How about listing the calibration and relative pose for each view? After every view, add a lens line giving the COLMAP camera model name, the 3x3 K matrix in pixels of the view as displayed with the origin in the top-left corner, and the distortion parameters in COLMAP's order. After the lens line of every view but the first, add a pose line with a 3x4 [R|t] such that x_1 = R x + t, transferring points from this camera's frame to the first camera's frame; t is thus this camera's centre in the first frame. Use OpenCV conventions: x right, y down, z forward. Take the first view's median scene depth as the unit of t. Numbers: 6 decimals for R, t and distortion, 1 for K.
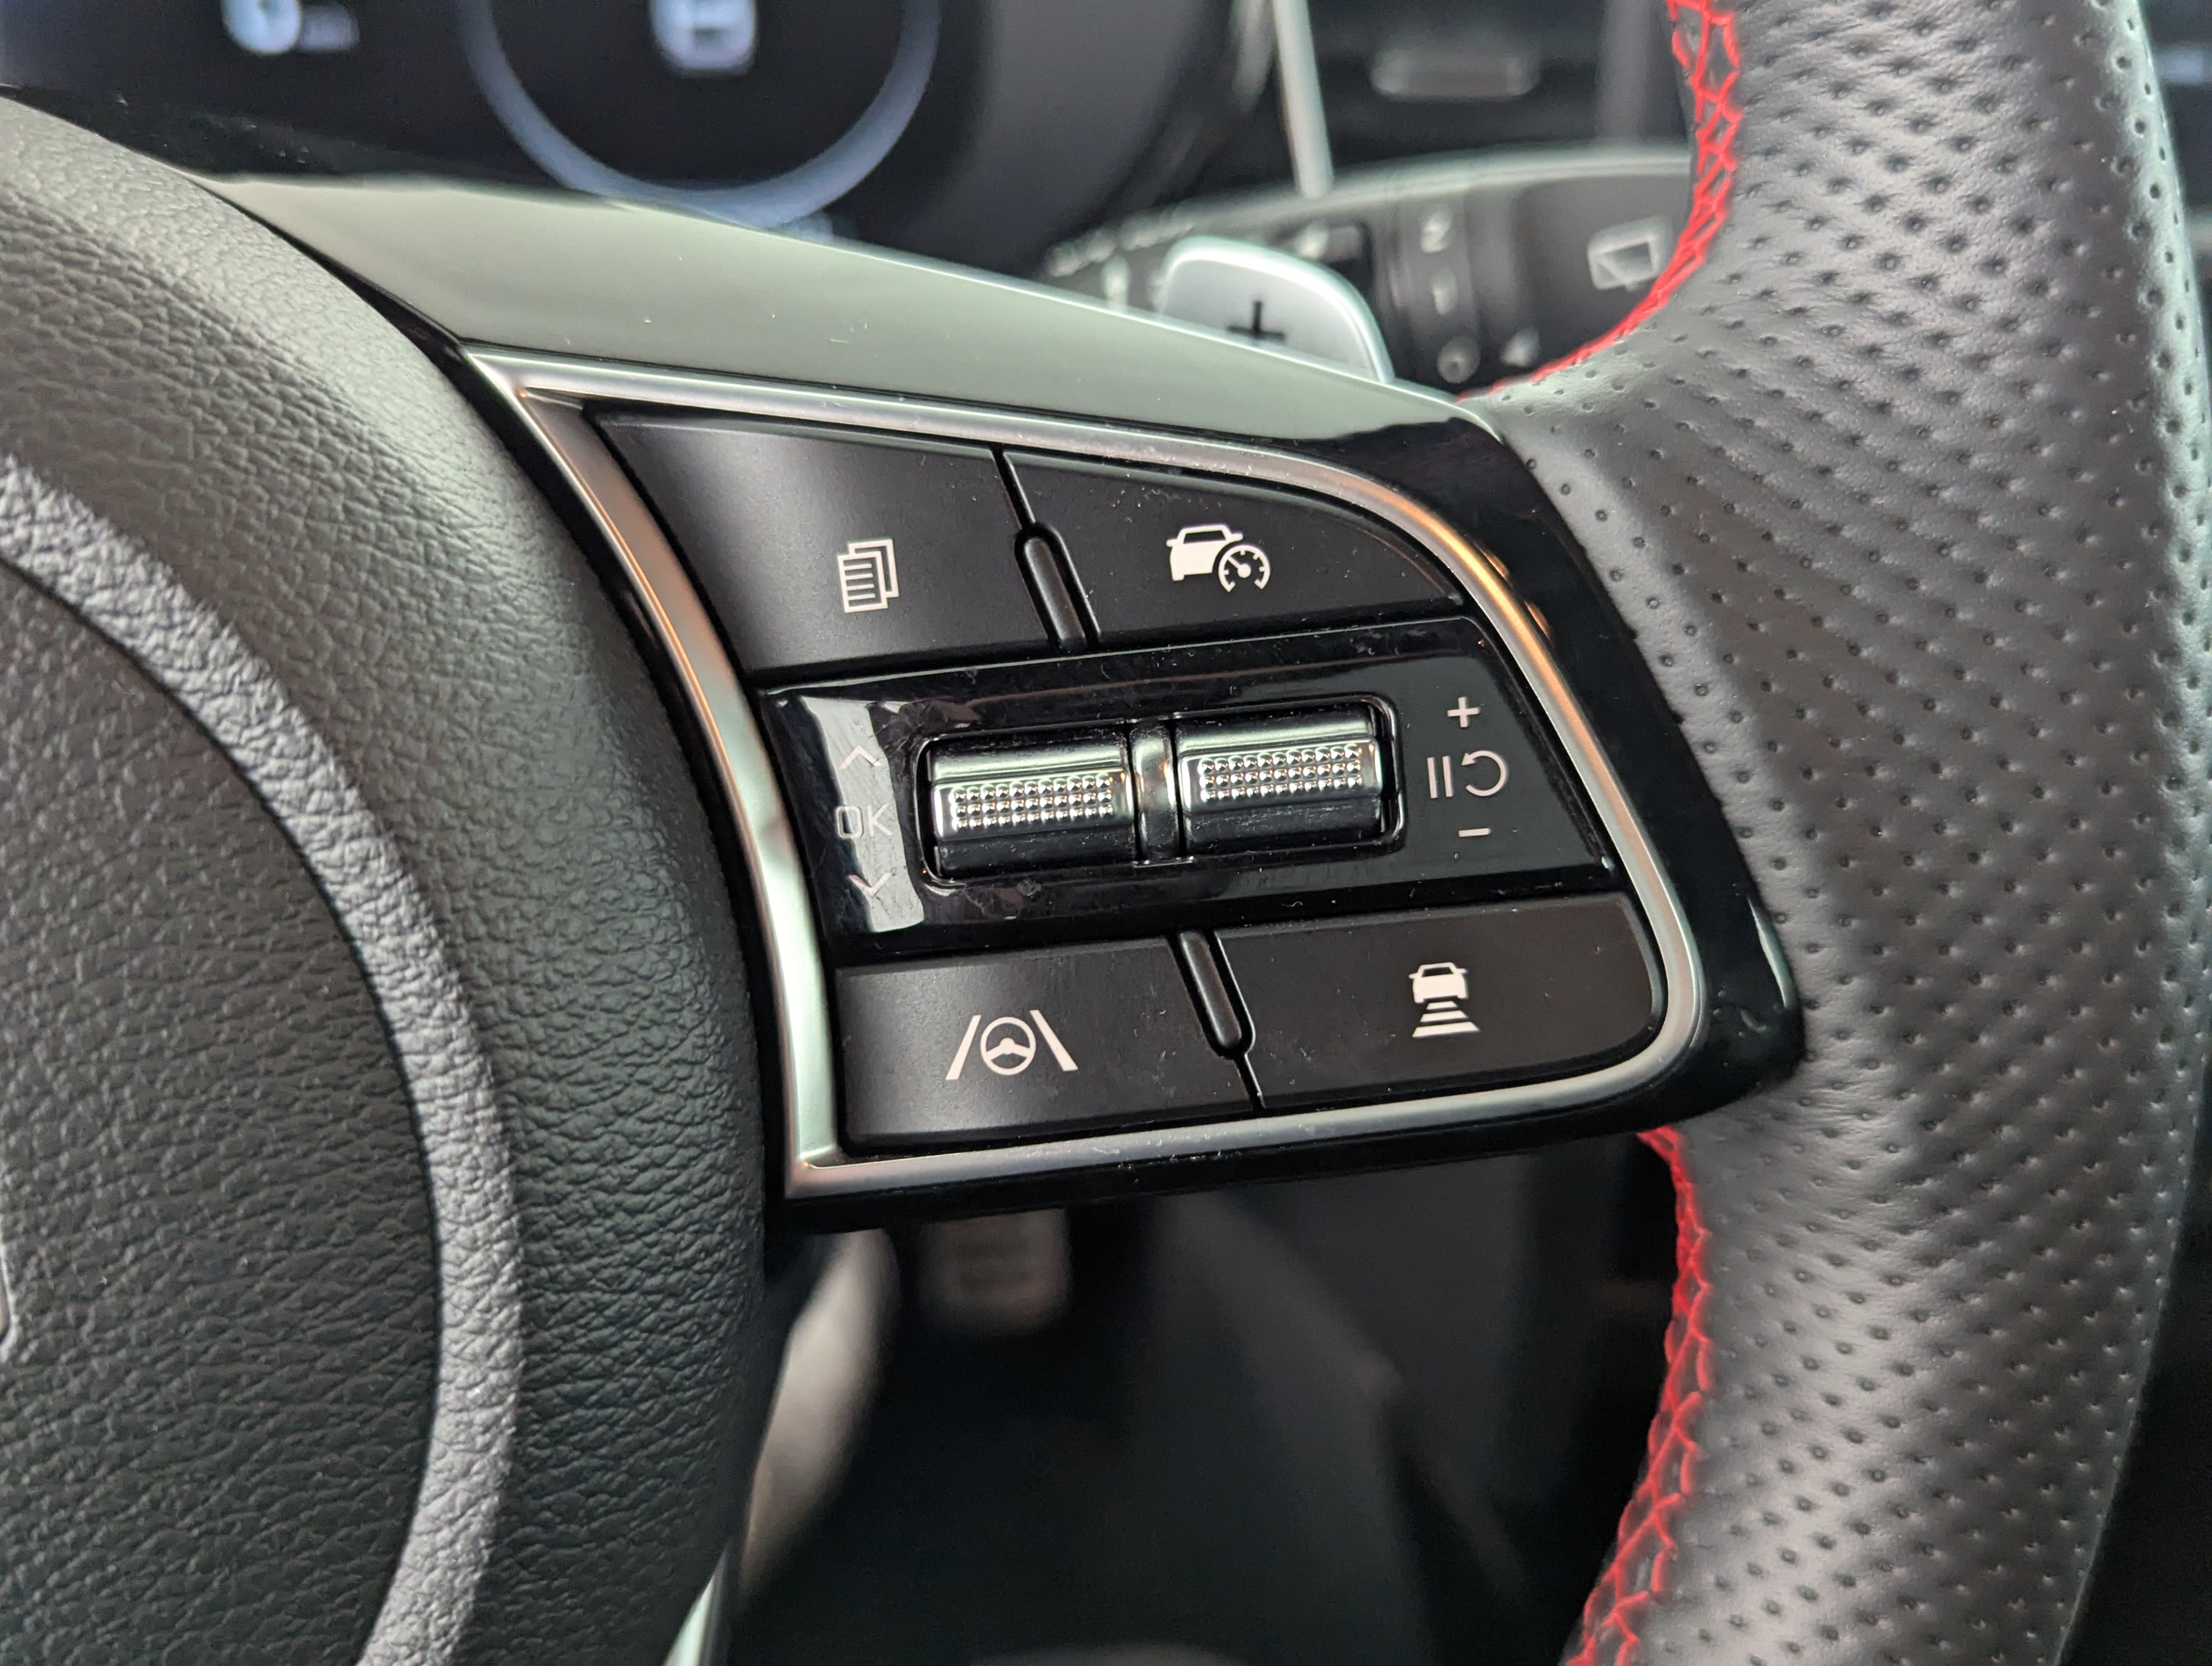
lens RADIAL K [[2064.0, 0, 1108.0], [0, 2064.0, 832.5], [0, 0, 1]] dist [0.034284, 0.000000]
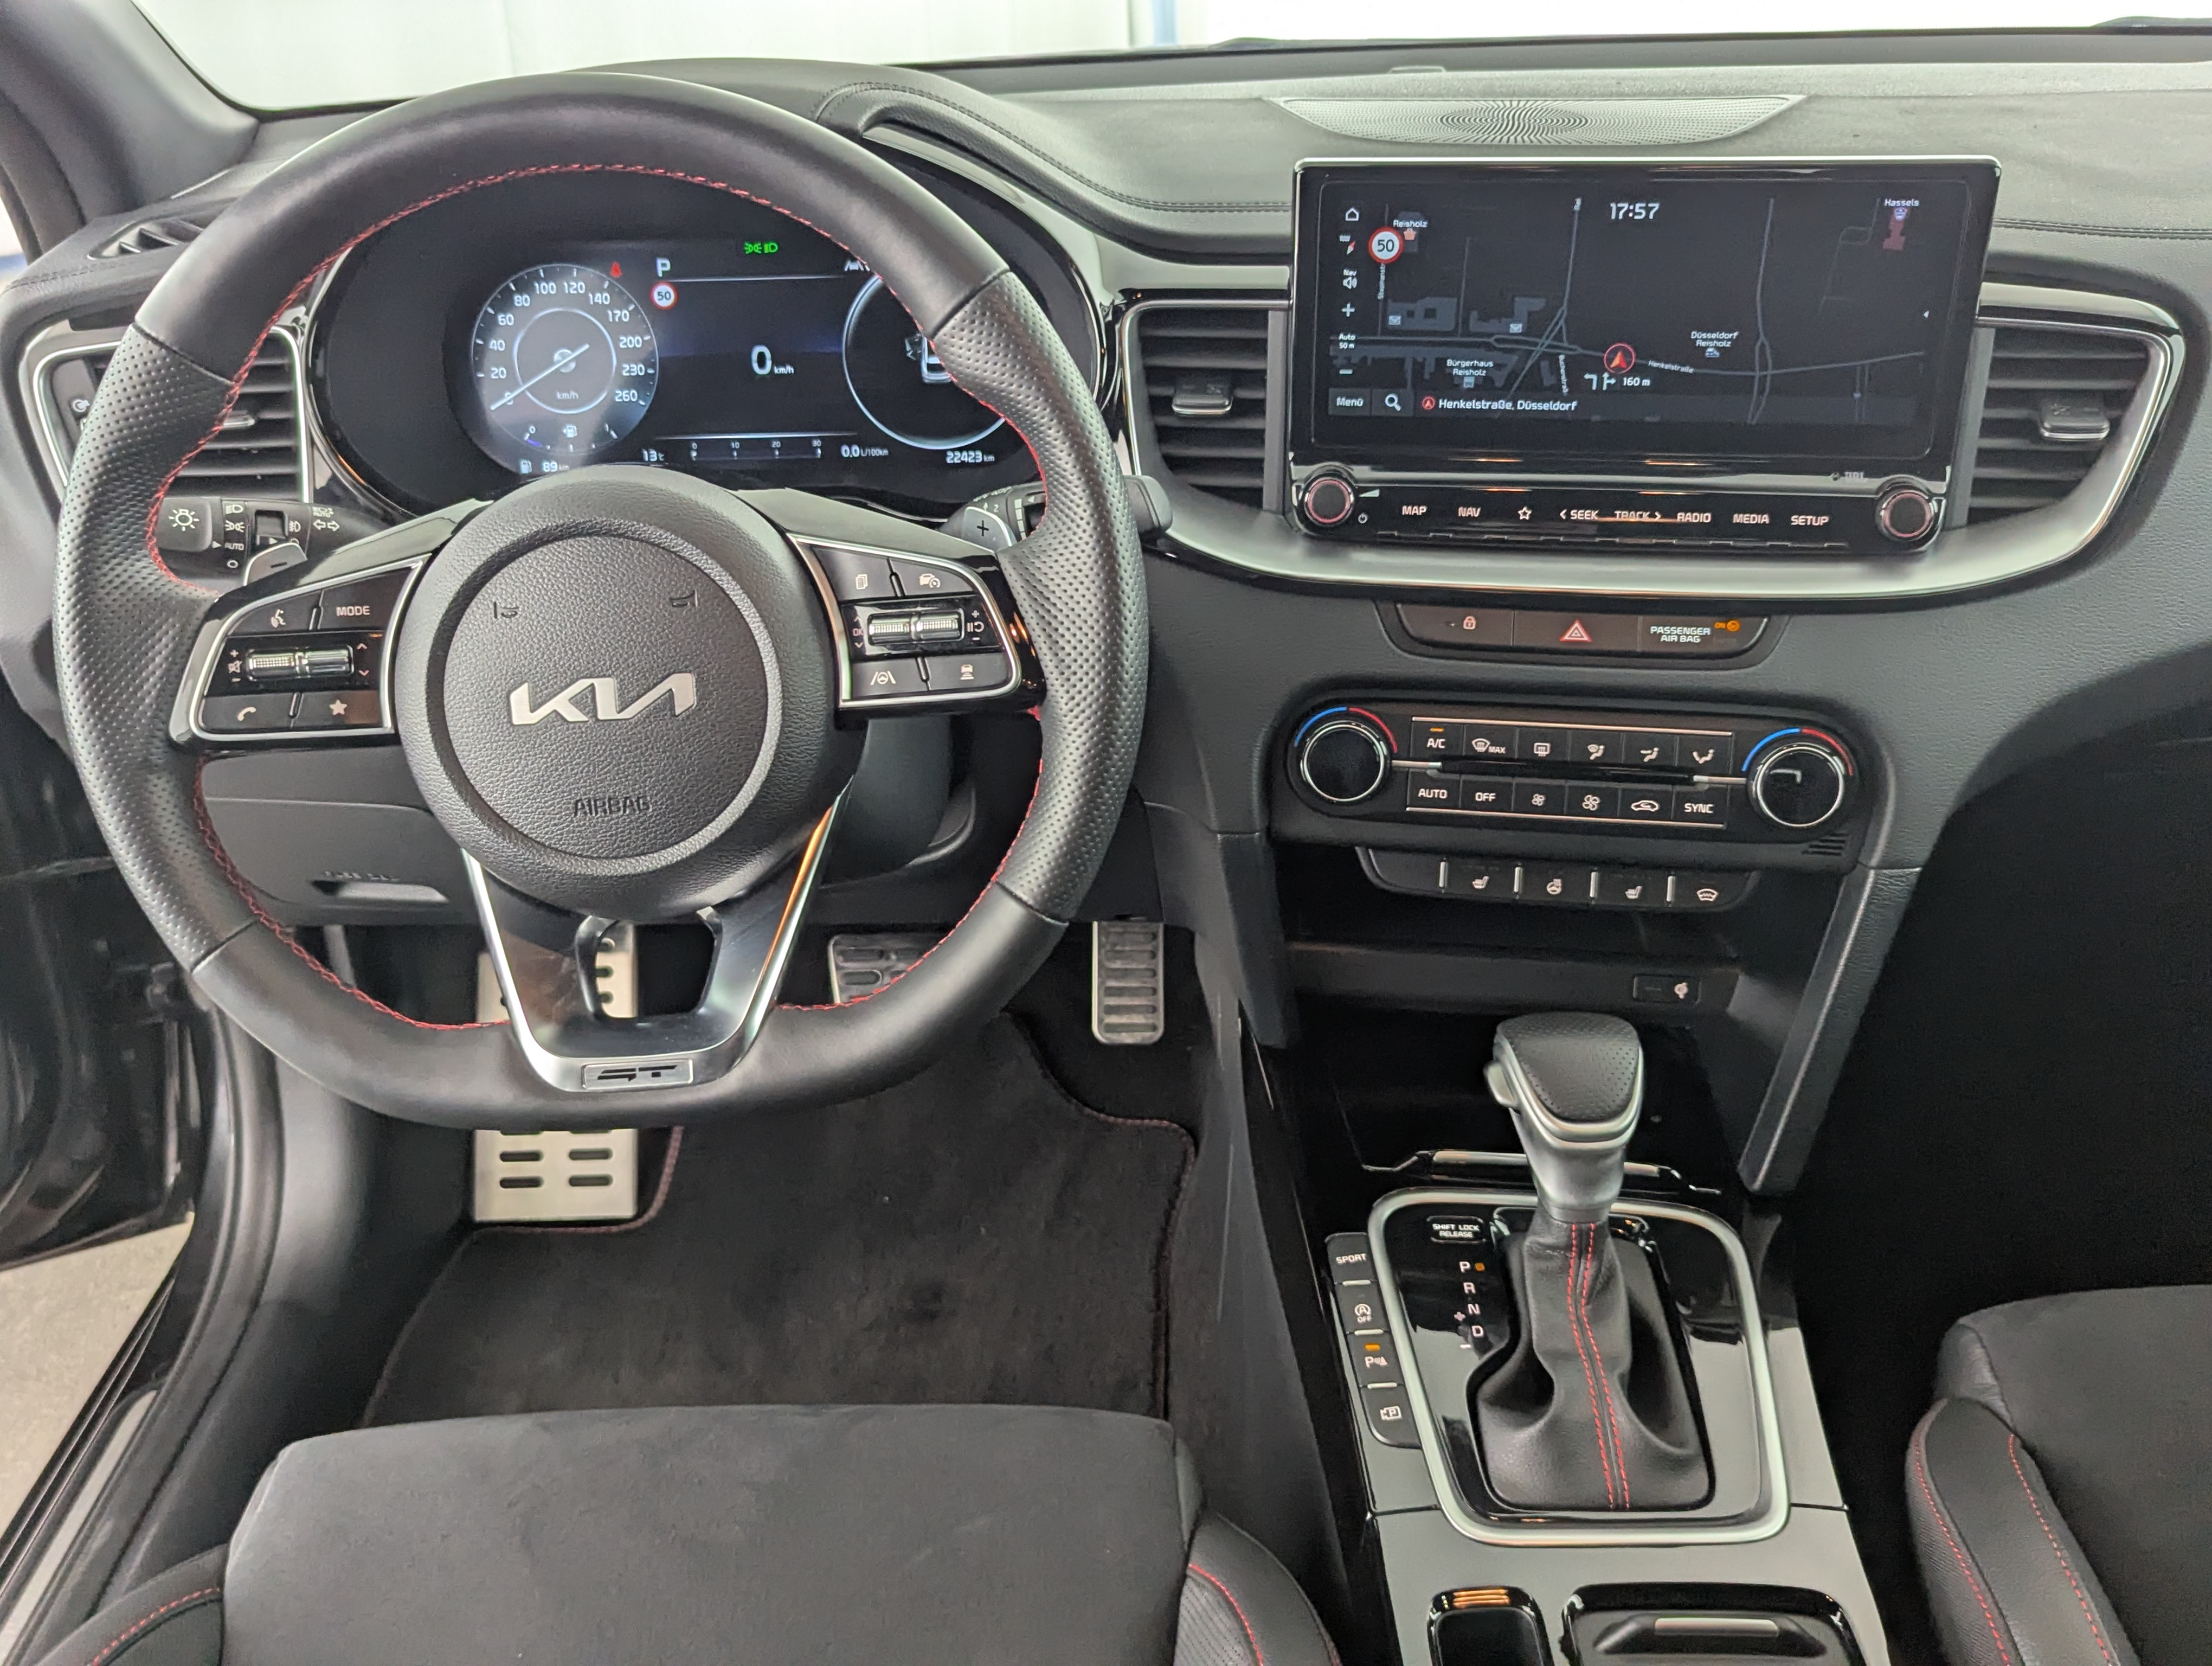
lens RADIAL K [[2064.0, 0, 1092.5], [0, 2064.0, 839.0], [0, 0, 1]] dist [0.034284, 0.000000]
pose [[0.973003, 0.059750, -0.222923, 1.548940], [-0.062977, 0.997988, -0.007389, 0.487209], [0.222033, 0.021228, 0.974808, -3.642644]]
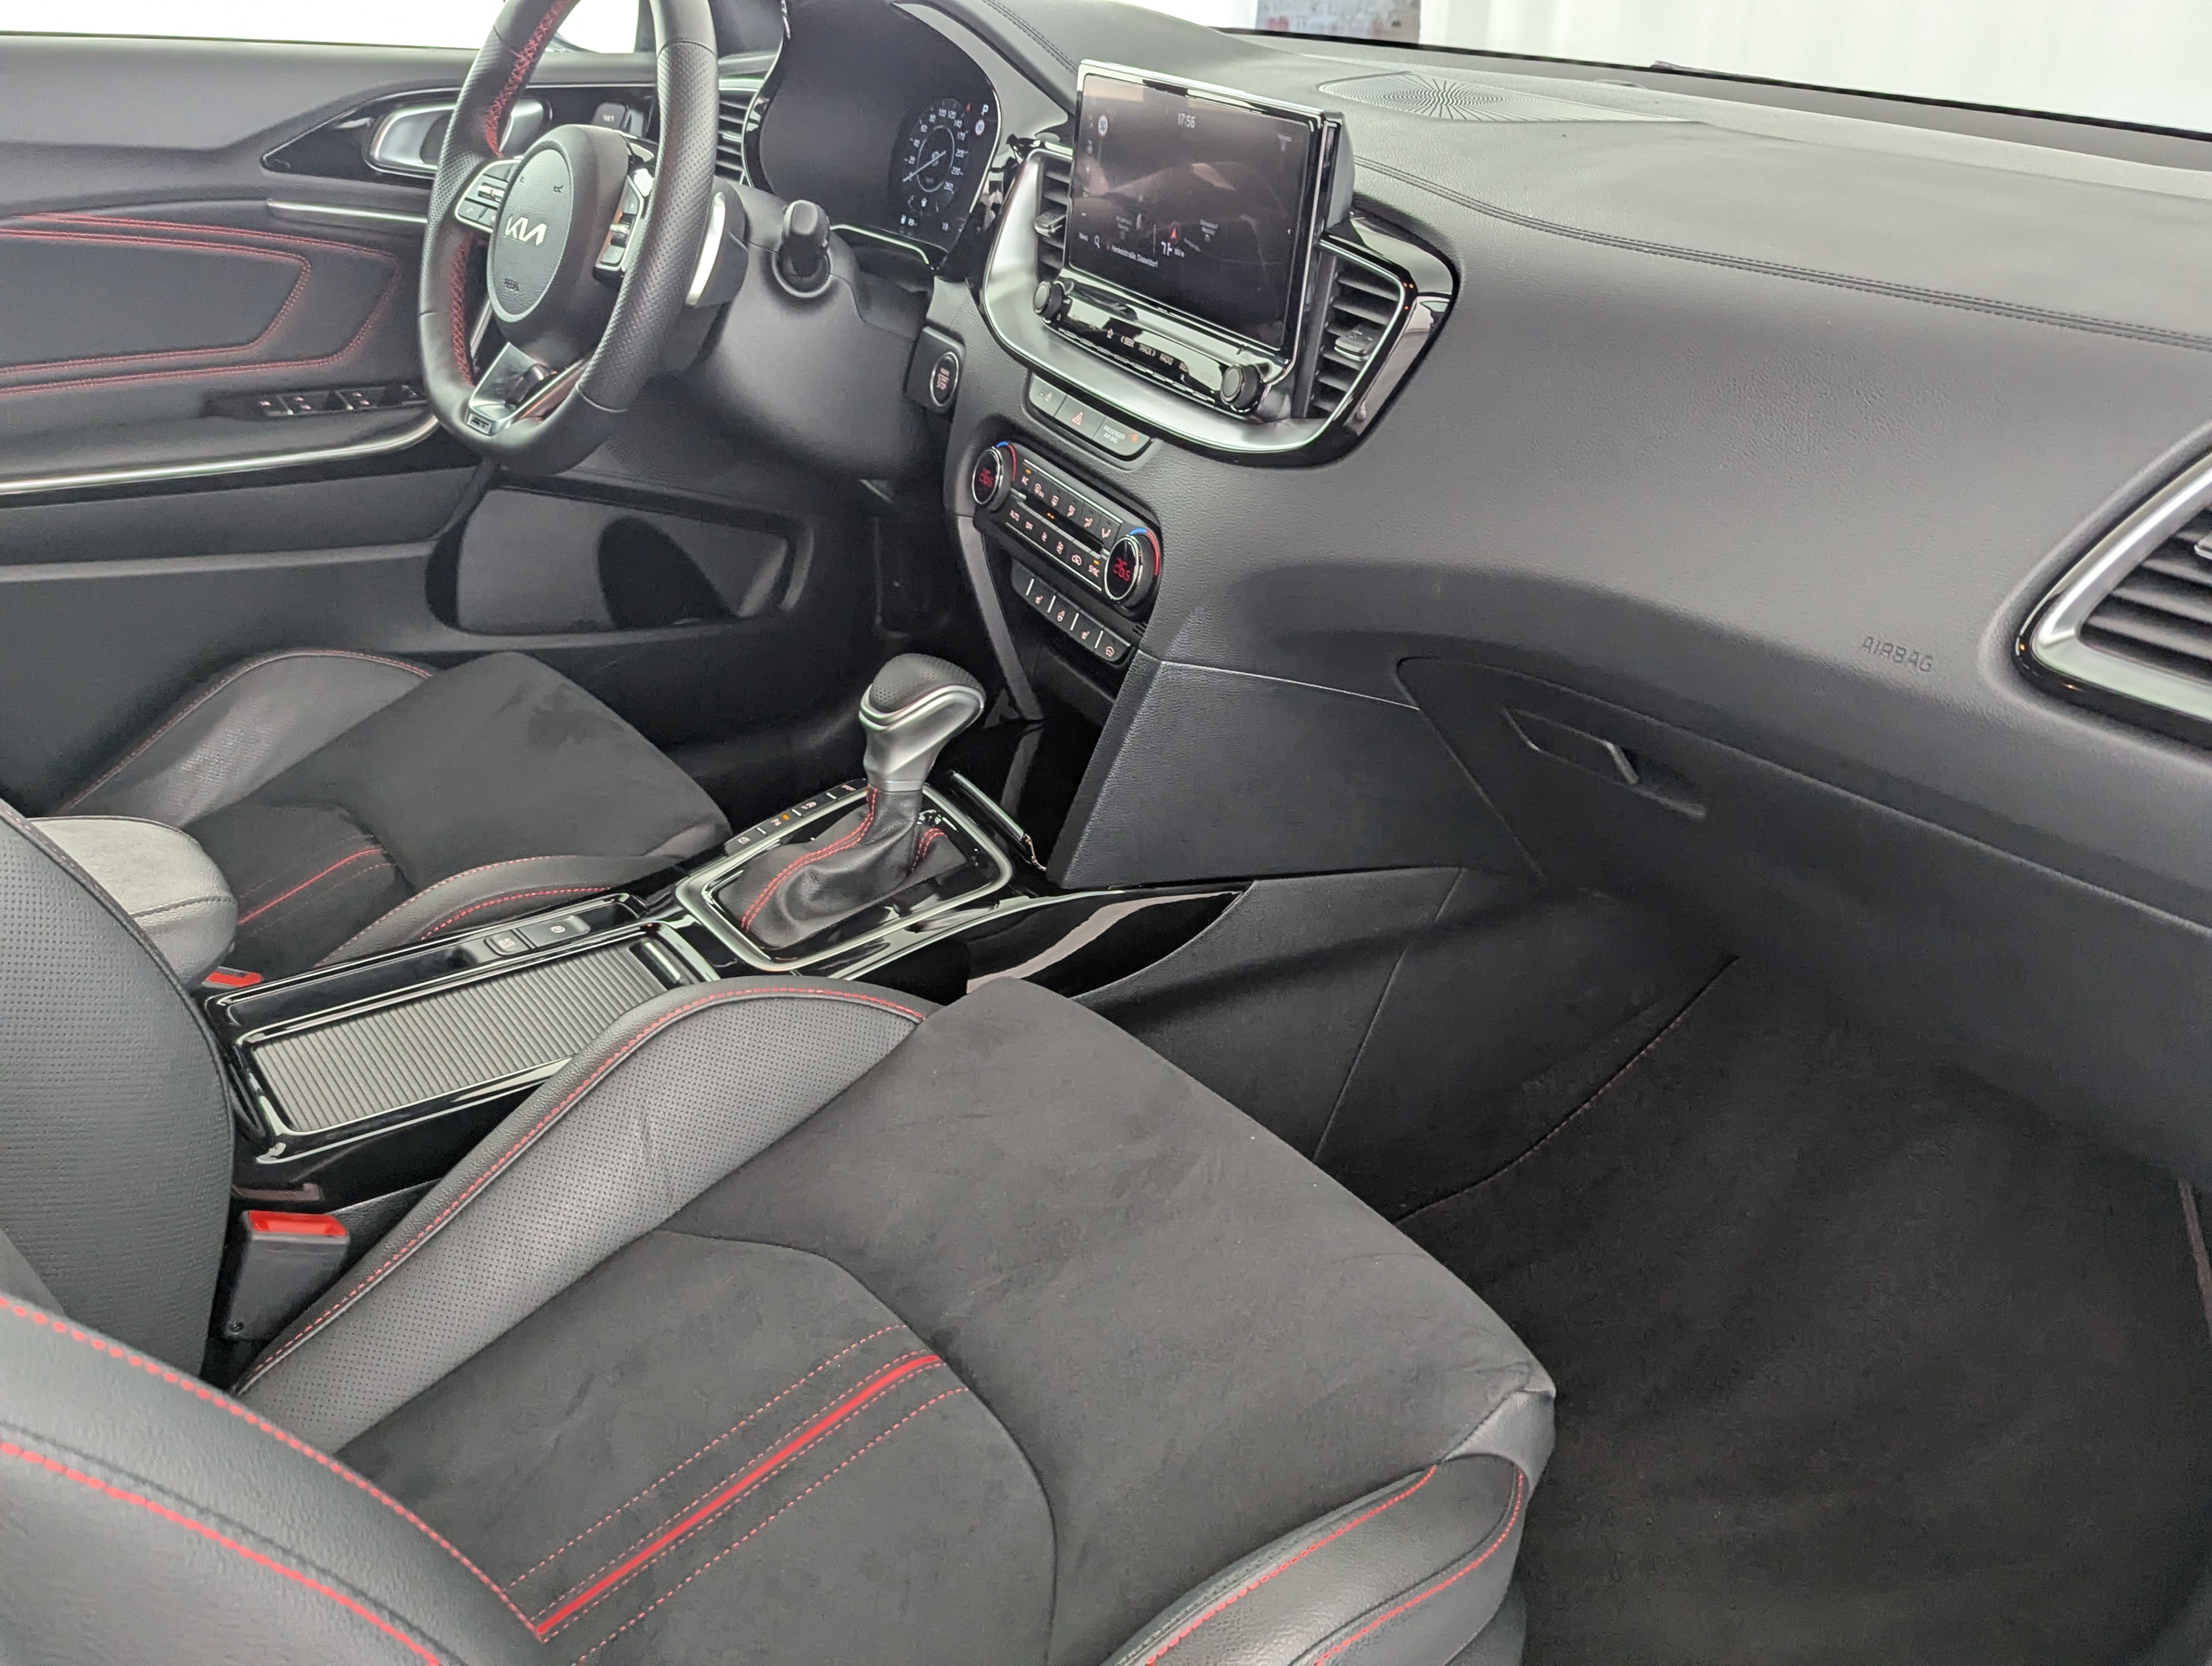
lens RADIAL K [[2064.0, 0, 1102.0], [0, 2064.0, 831.4], [0, 0, 1]] dist [0.034284, 0.000000]
pose [[0.376814, 0.378913, -0.845244, 9.215957], [-0.467900, 0.865391, 0.179353, -0.349569], [0.799426, 0.327907, 0.503384, -0.959878]]
